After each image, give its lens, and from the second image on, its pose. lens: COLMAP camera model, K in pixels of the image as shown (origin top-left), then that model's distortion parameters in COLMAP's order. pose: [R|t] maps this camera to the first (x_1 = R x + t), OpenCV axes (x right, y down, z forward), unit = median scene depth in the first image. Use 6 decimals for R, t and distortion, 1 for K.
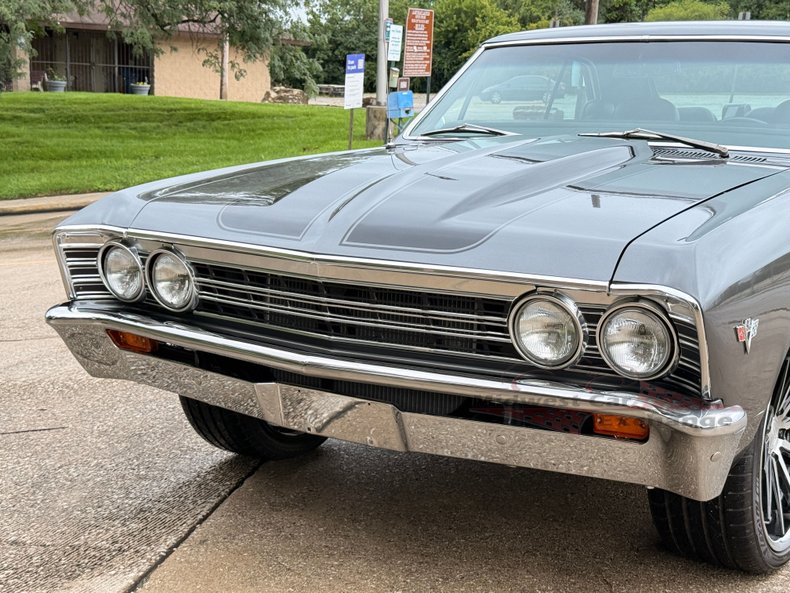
lens RADIAL K [[1198.6, 0, 387.8], [0, 1198.6, 299.8], [0, 0, 1]] dist [0.165449, -0.189100]
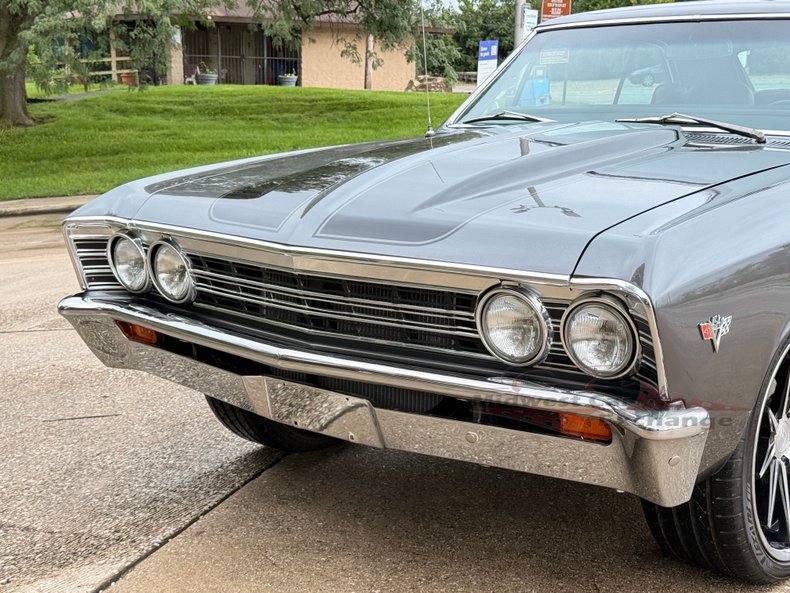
lens RADIAL K [[1197.3, 0, 399.6], [0, 1197.3, 298.7], [0, 0, 1]] dist [0.212982, -0.535645]
pose [[0.992996, 0.005469, -0.118022, 0.121234], [-0.004393, 0.999946, 0.009379, -0.003771], [0.118067, -0.008794, 0.992967, 0.026572]]
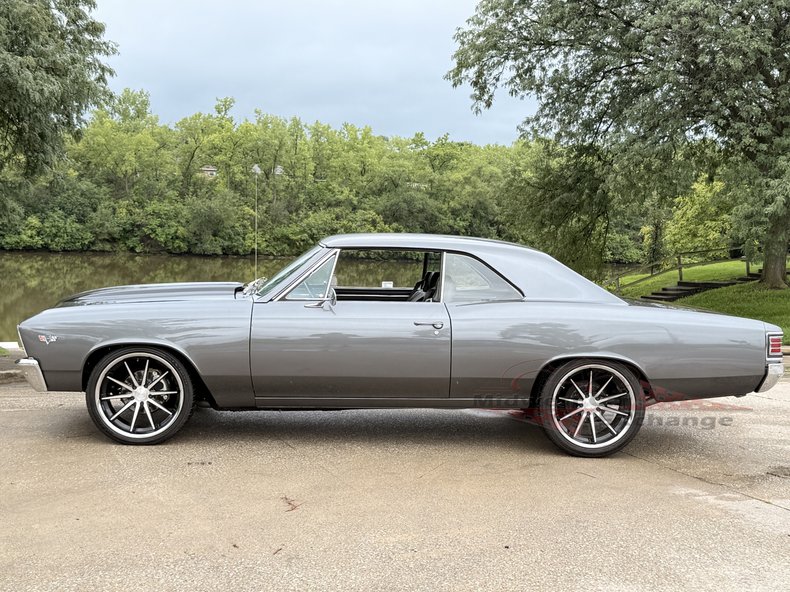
lens RADIAL K [[1085.7, 0, 395.0], [0, 1085.7, 296.0], [0, 0, 1]] dist [0.142880, -0.071064]
pose [[0.591911, 0.052678, -0.804280, 2.328768], [-0.157935, 0.986098, -0.051647, -0.058190], [0.790378, 0.157595, 0.592002, -0.000427]]
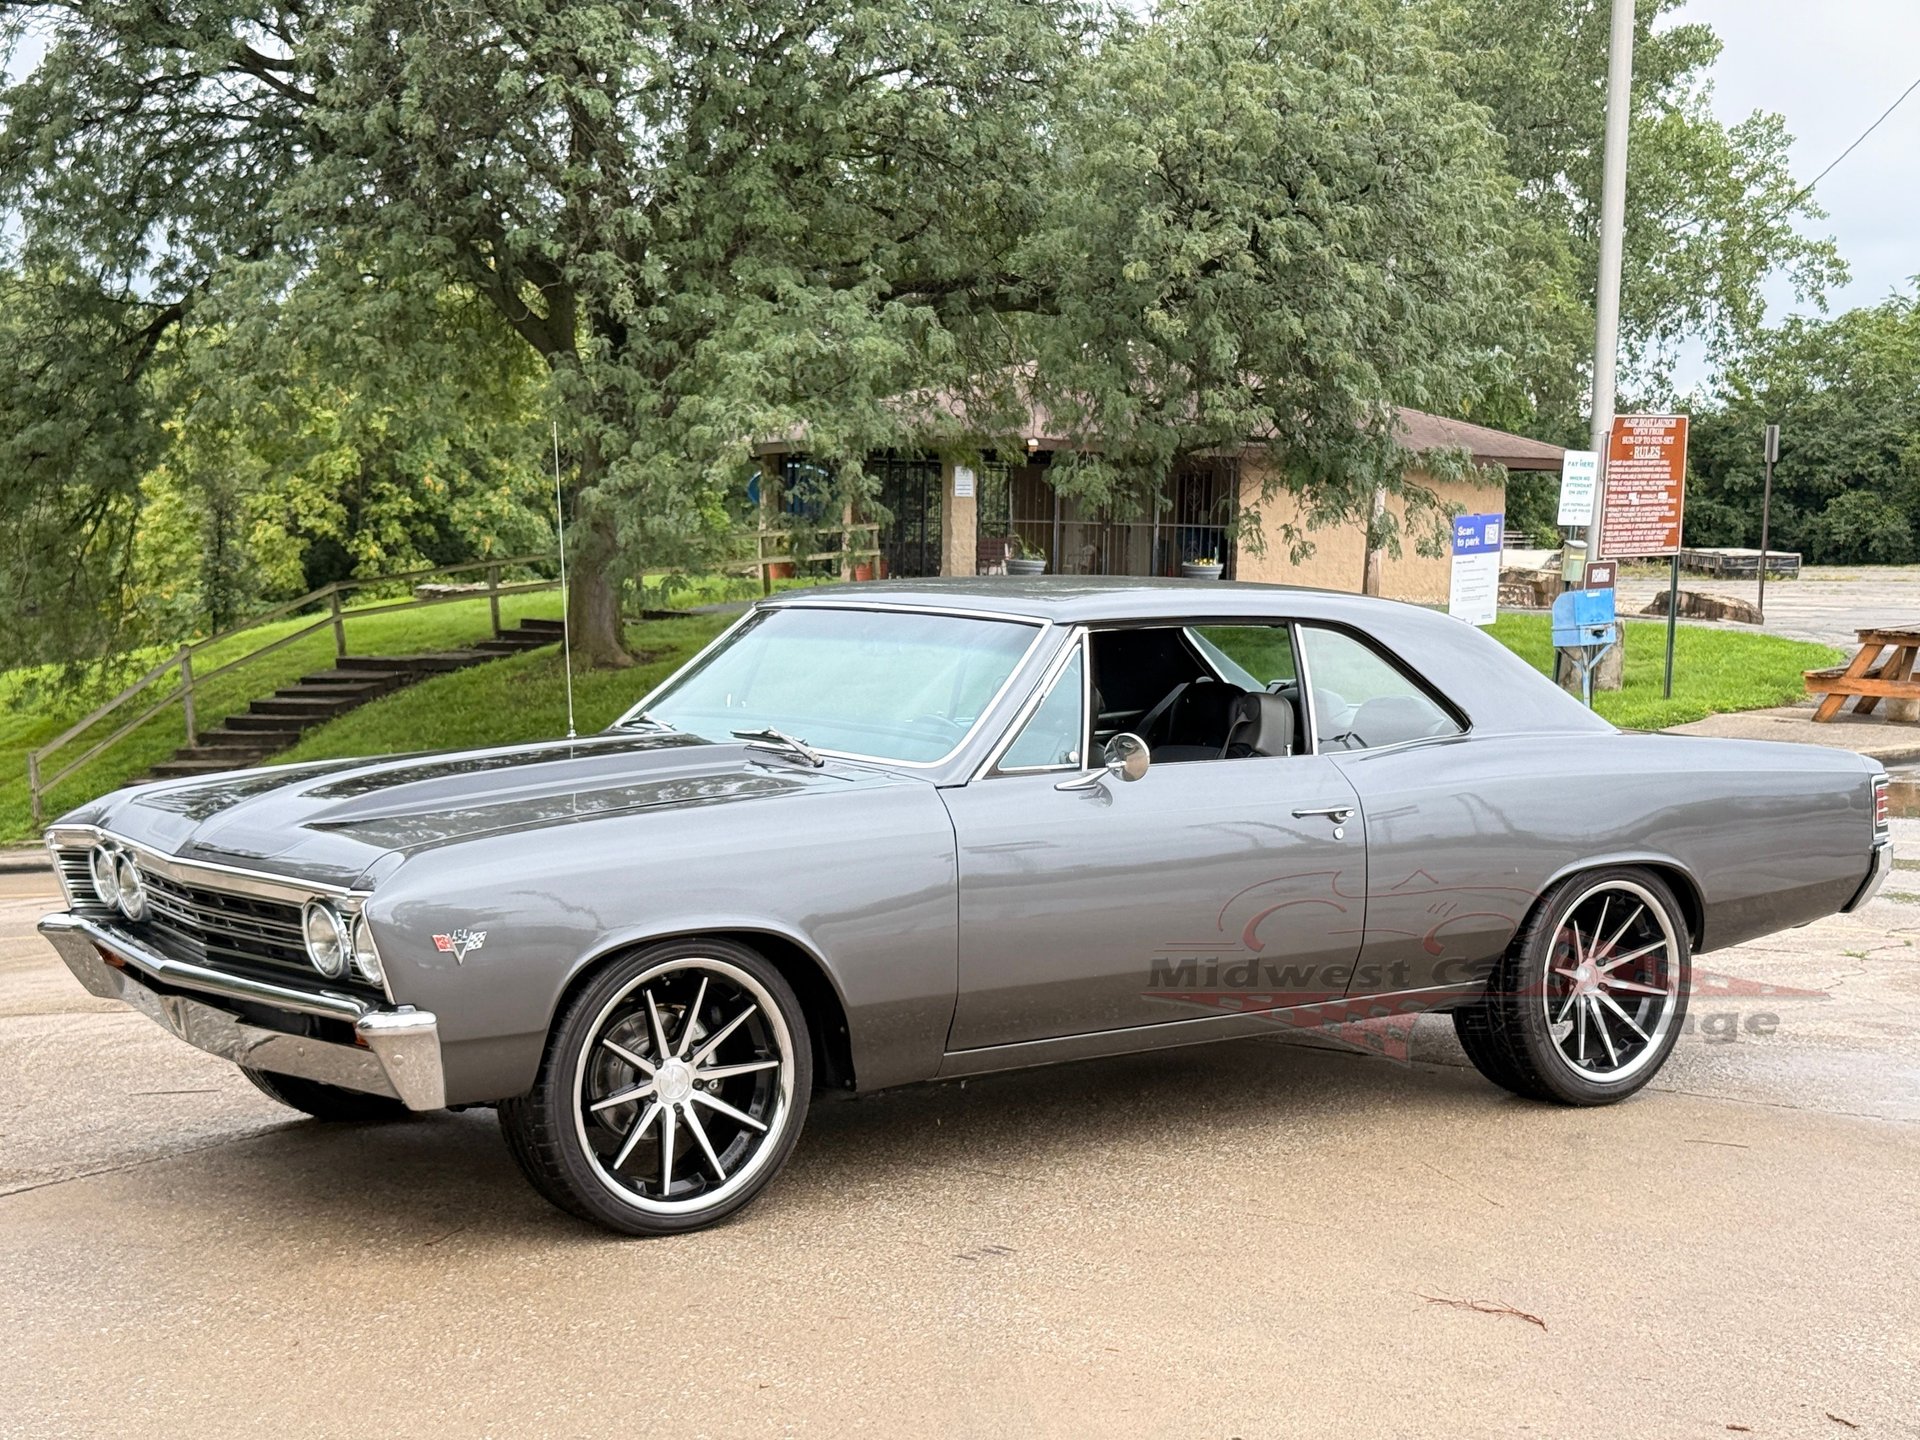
lens RADIAL K [[2913.1, 0, 942.5], [0, 2913.1, 728.0], [0, 0, 1]] dist [0.165449, -0.189100]
pose [[0.938075, 0.017257, -0.346001, 1.129661], [-0.055903, 0.993210, -0.102027, 0.055974], [0.341891, 0.115052, 0.932670, -0.866519]]
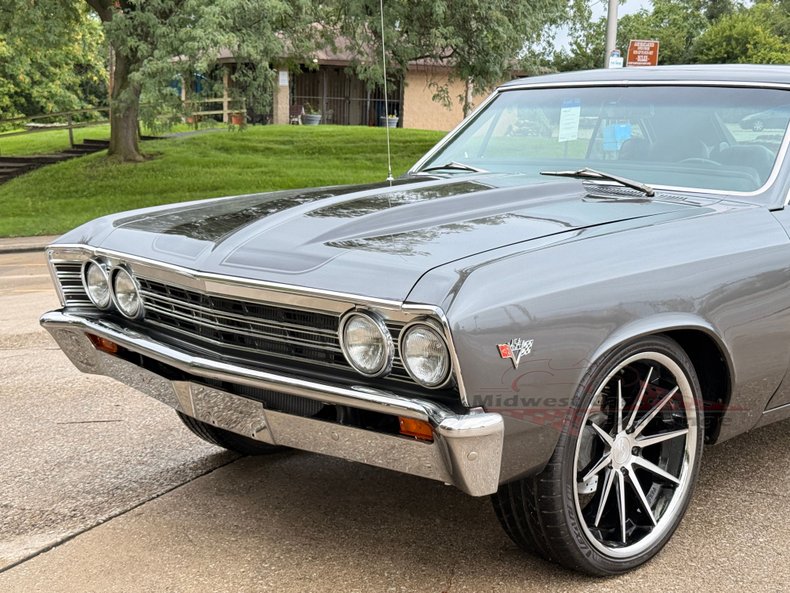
lens RADIAL K [[1198.6, 0, 387.8], [0, 1198.6, 299.8], [0, 0, 1]] dist [0.165449, -0.189100]
pose [[0.975488, 0.033182, -0.217534, 0.315088], [-0.038445, 0.999060, -0.020006, 0.004842], [0.216666, 0.027879, 0.975848, -0.099565]]
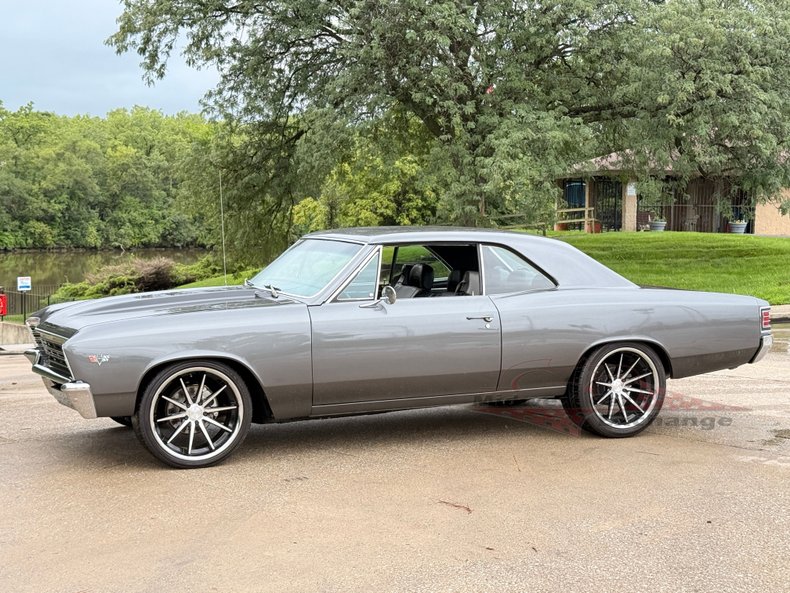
lens RADIAL K [[1198.6, 0, 387.8], [0, 1198.6, 299.8], [0, 0, 1]] dist [0.165449, -0.189100]
pose [[0.828943, 0.024640, -0.558789, 1.798895], [-0.083447, 0.993297, -0.079989, 0.043956], [0.553073, 0.112936, 0.825443, -0.717304]]
